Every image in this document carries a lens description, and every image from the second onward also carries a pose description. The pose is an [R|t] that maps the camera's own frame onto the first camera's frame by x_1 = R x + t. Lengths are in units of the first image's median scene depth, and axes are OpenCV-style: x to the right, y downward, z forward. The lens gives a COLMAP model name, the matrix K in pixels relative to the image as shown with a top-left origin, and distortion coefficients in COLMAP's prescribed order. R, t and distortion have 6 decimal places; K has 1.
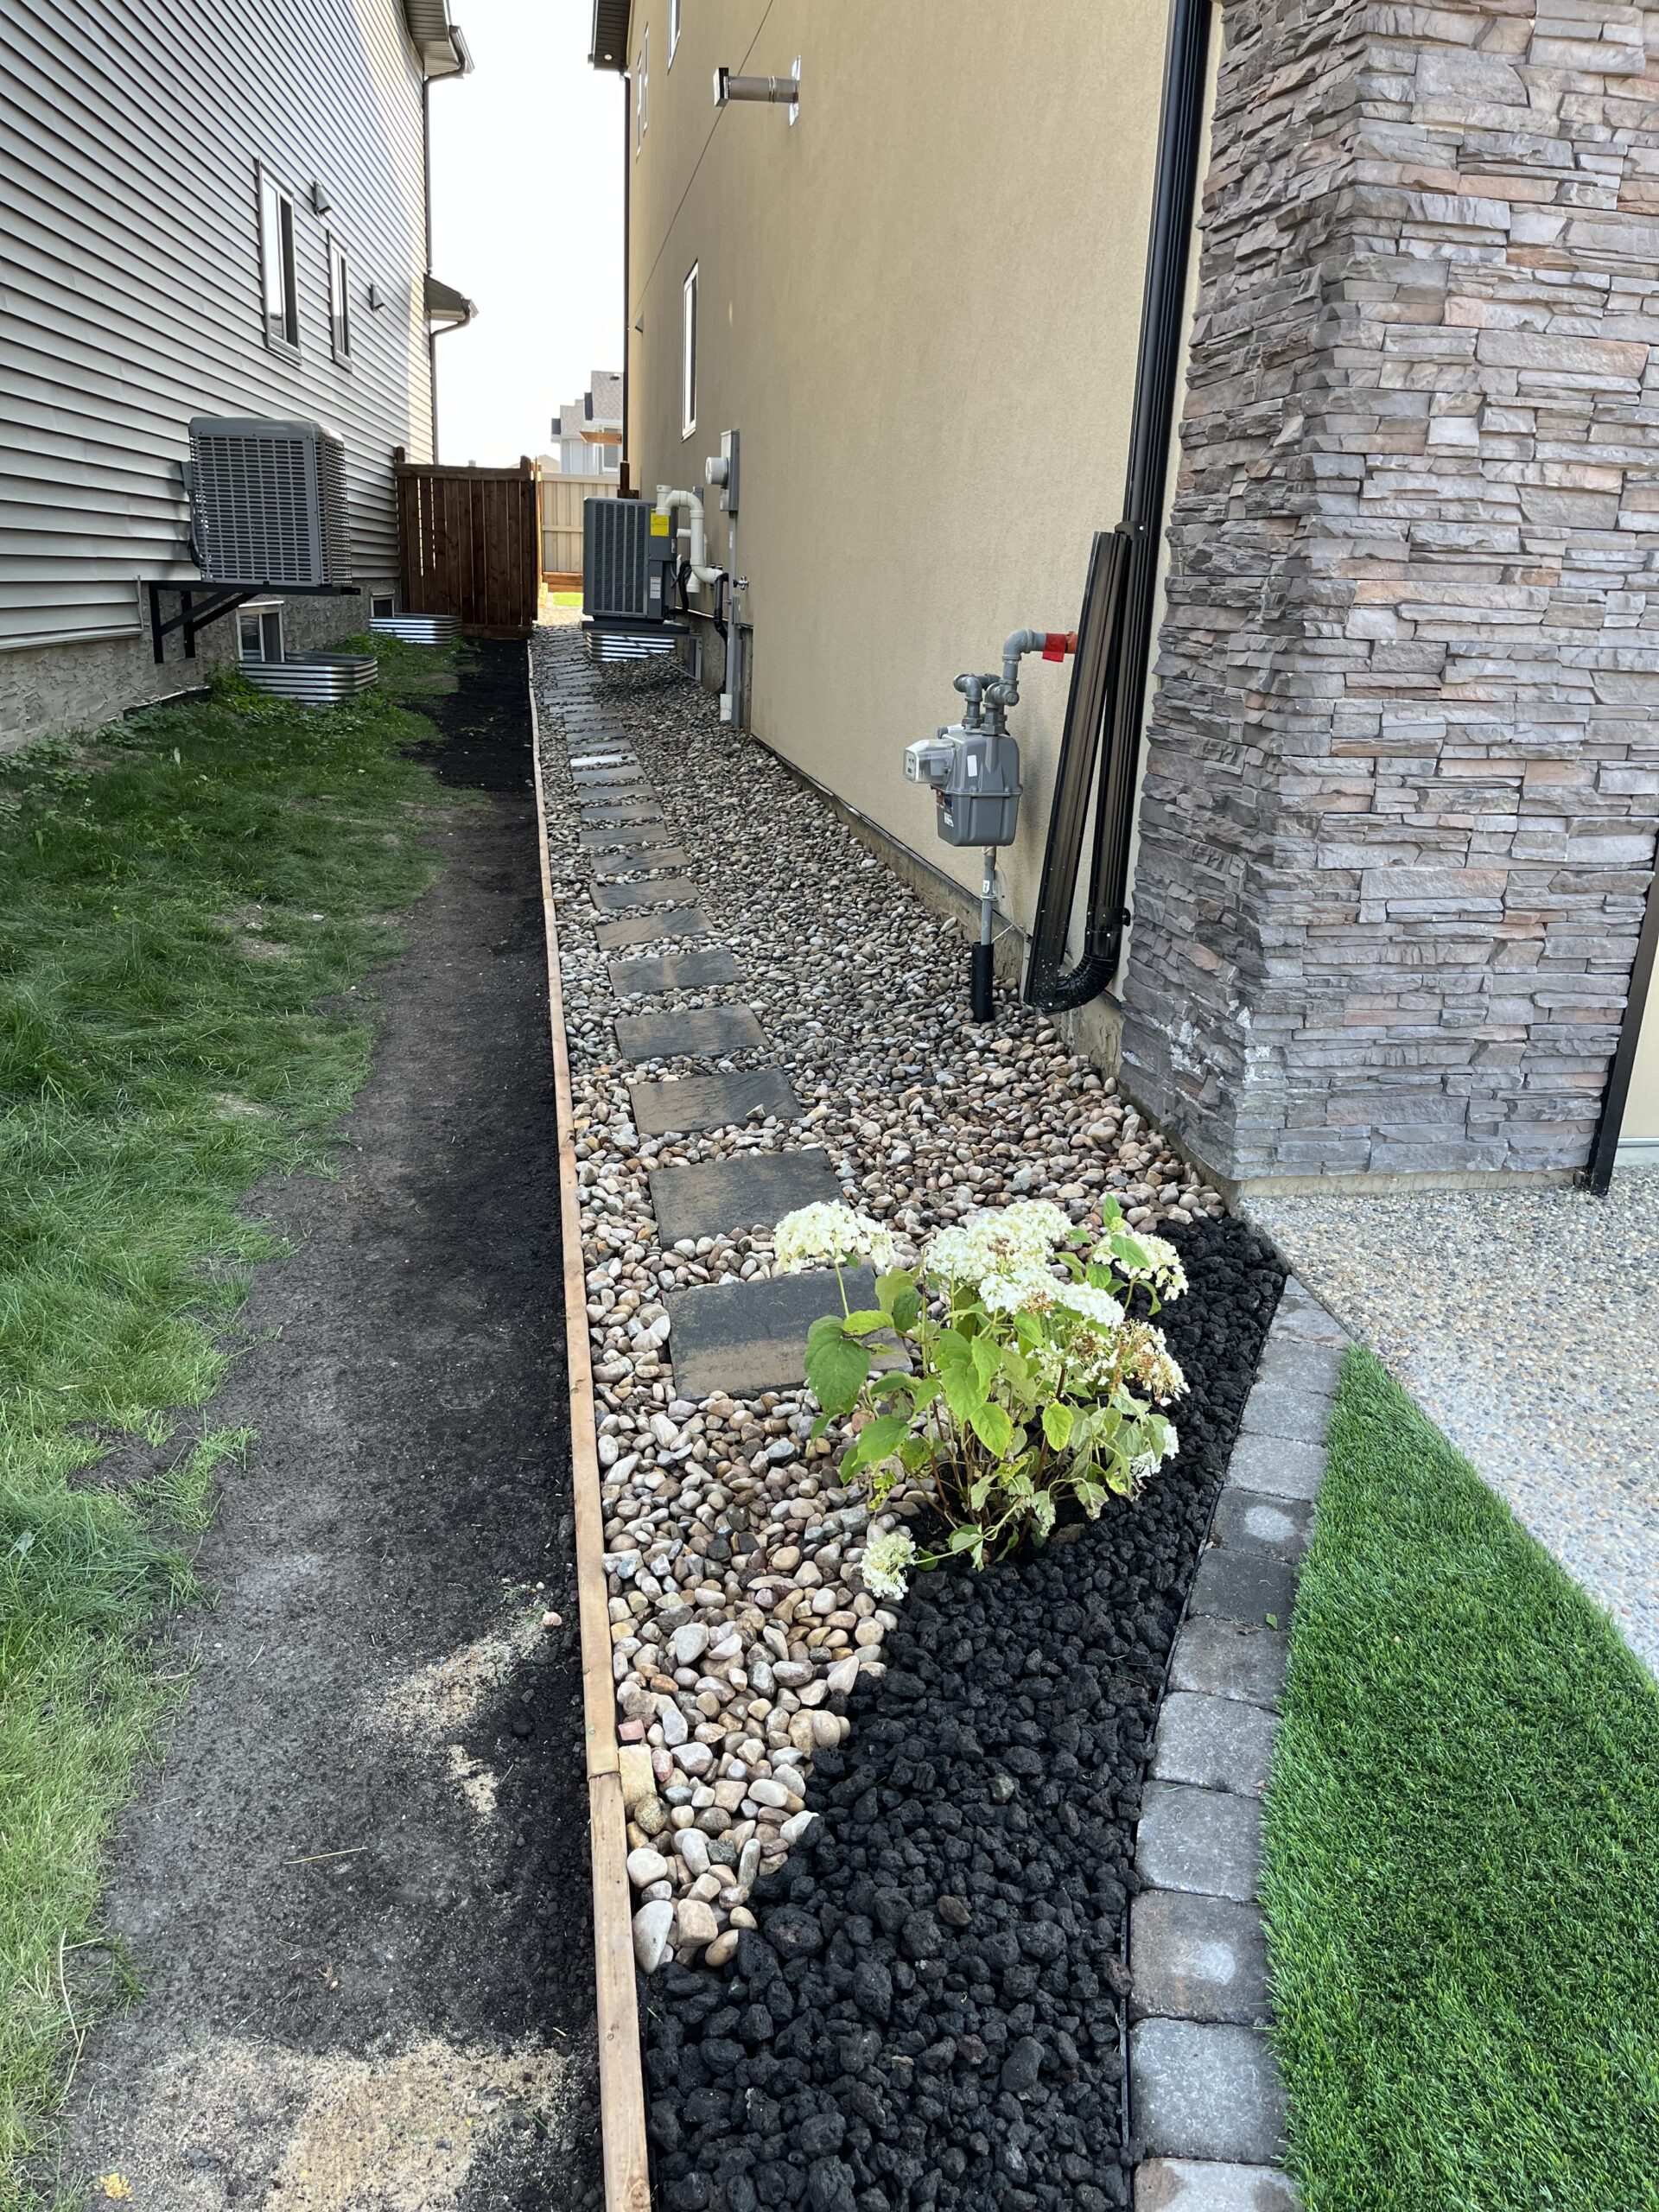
lens RADIAL K [[1756.6, 0, 829.5], [0, 1756.6, 1106.0], [0, 0, 1]] dist [0.092979, -0.149430]
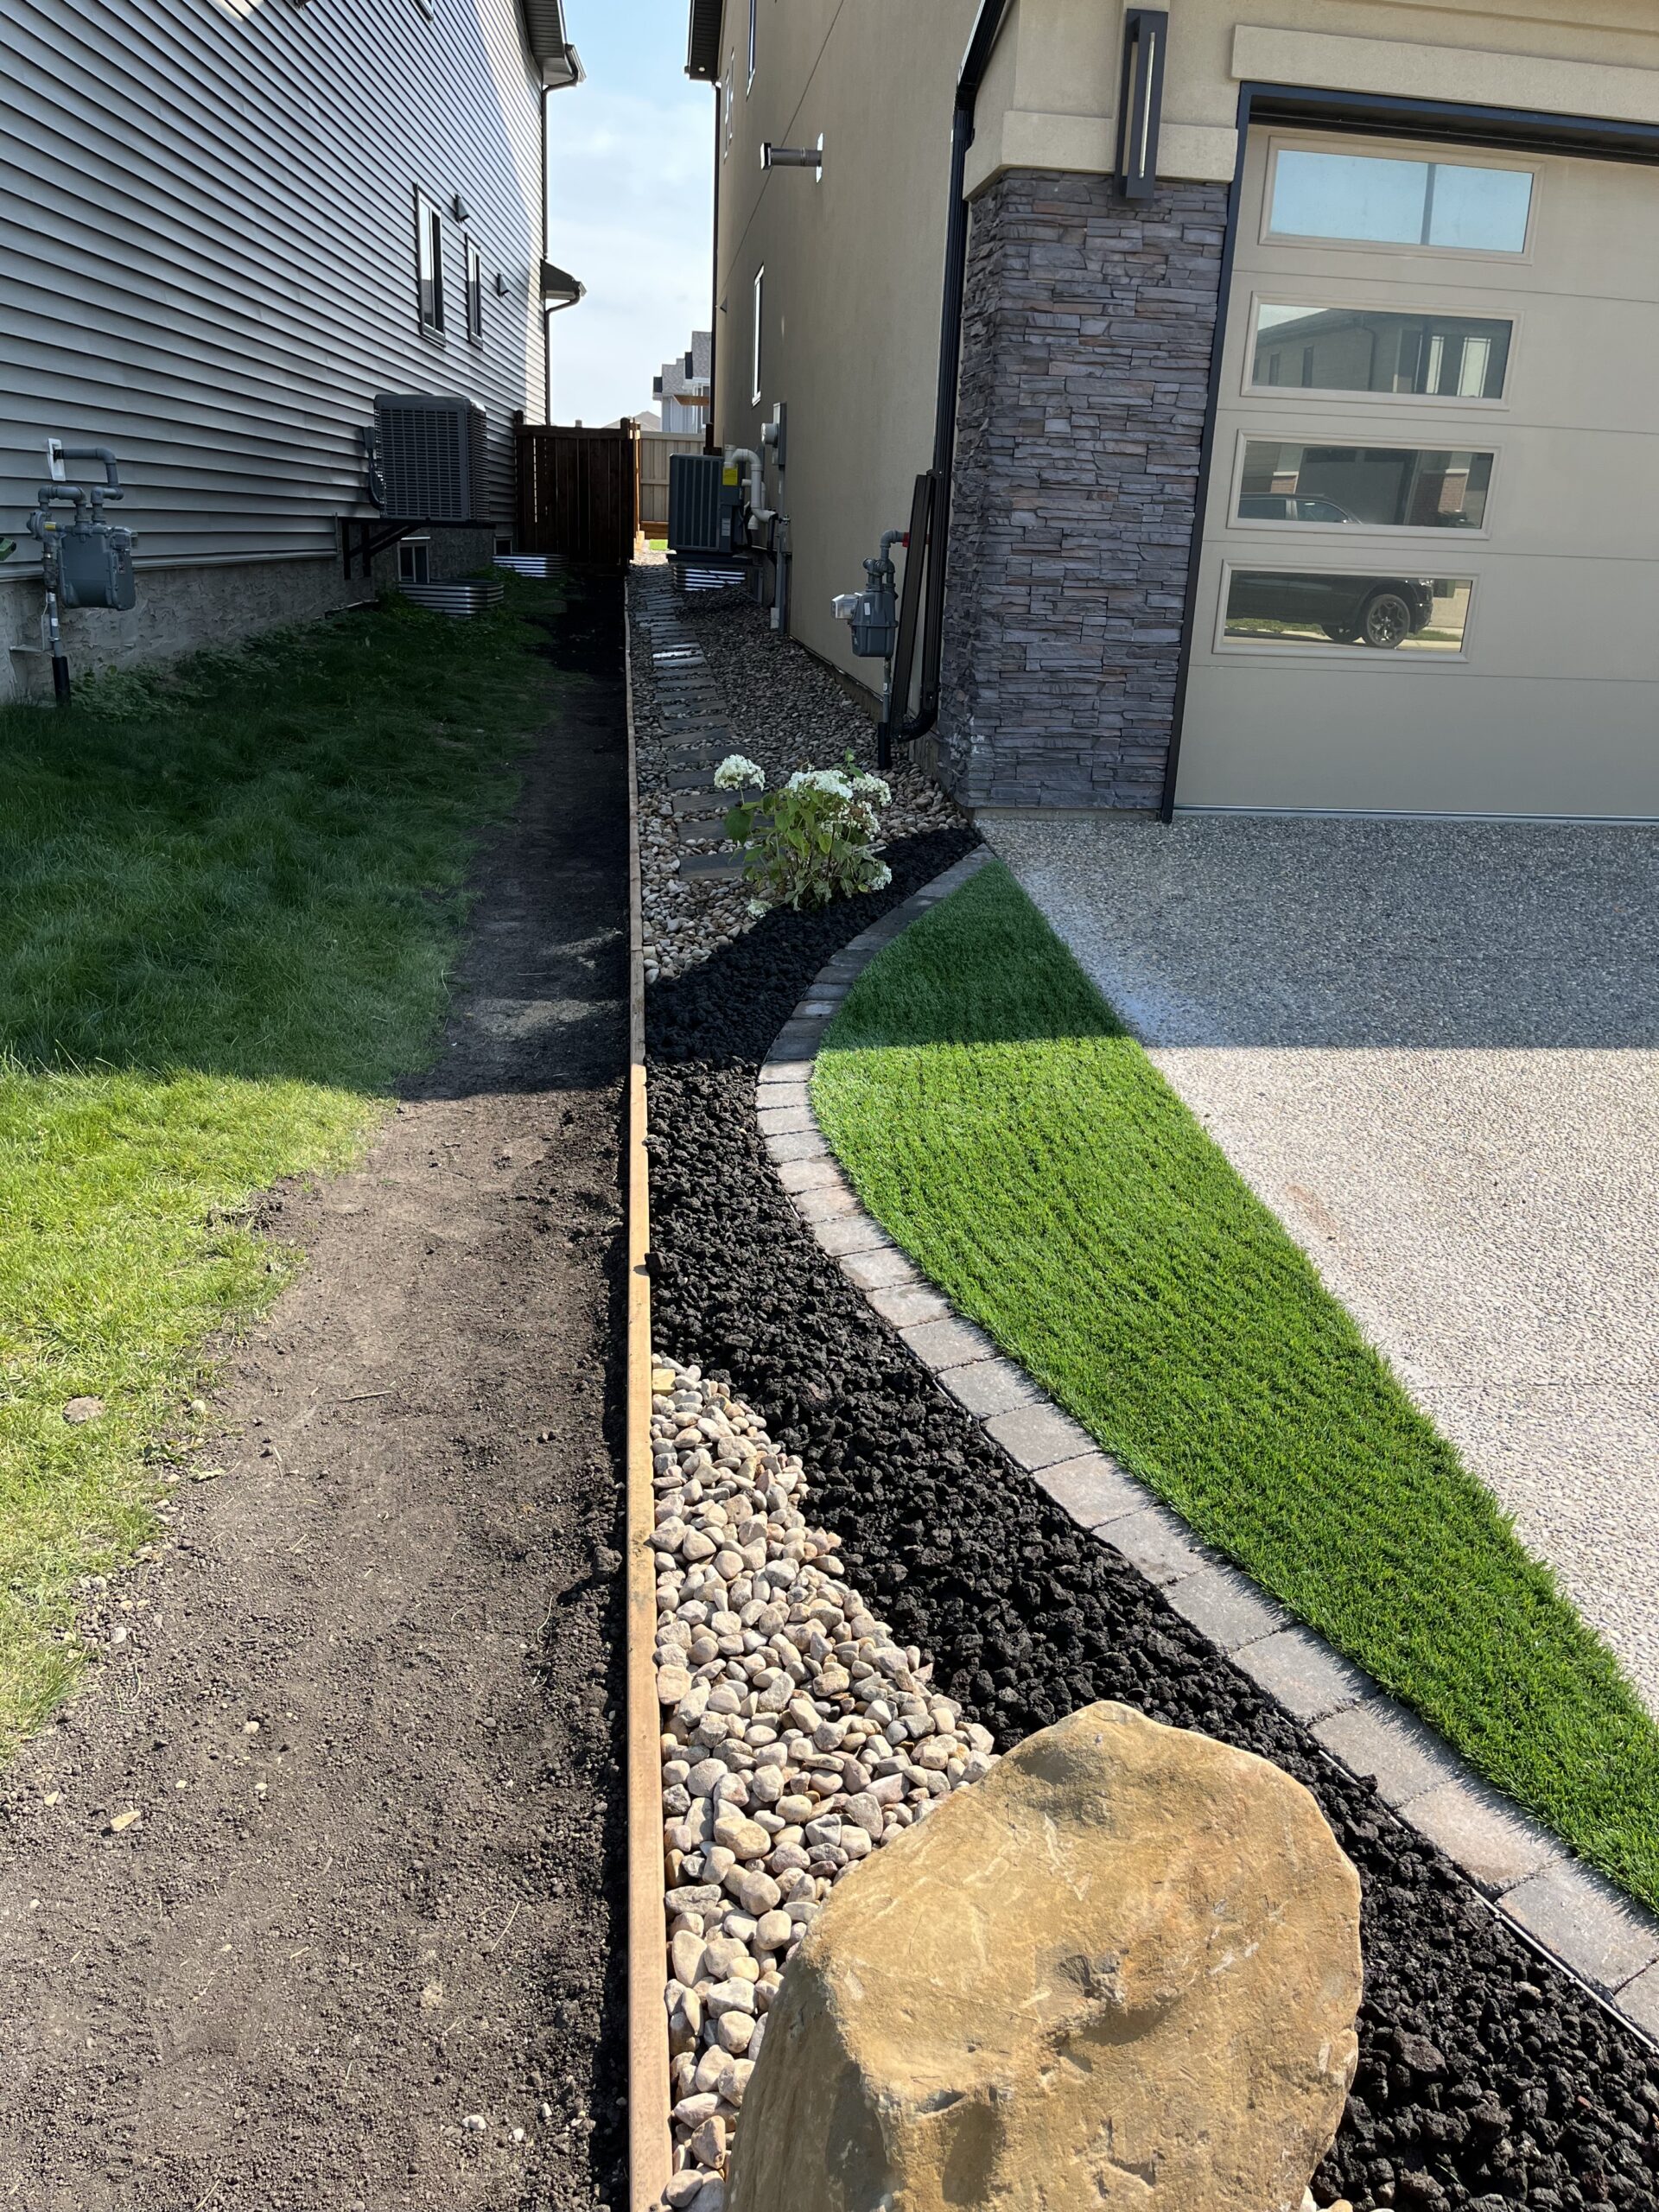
lens RADIAL K [[1688.6, 0, 827.8], [0, 1688.6, 1043.3], [0, 0, 1]] dist [0.078186, -0.097658]
pose [[0.998766, 0.016471, -0.046854, 0.158850], [-0.016322, 0.999860, 0.003573, 0.290936], [0.046906, -0.002803, 0.998895, -0.857757]]
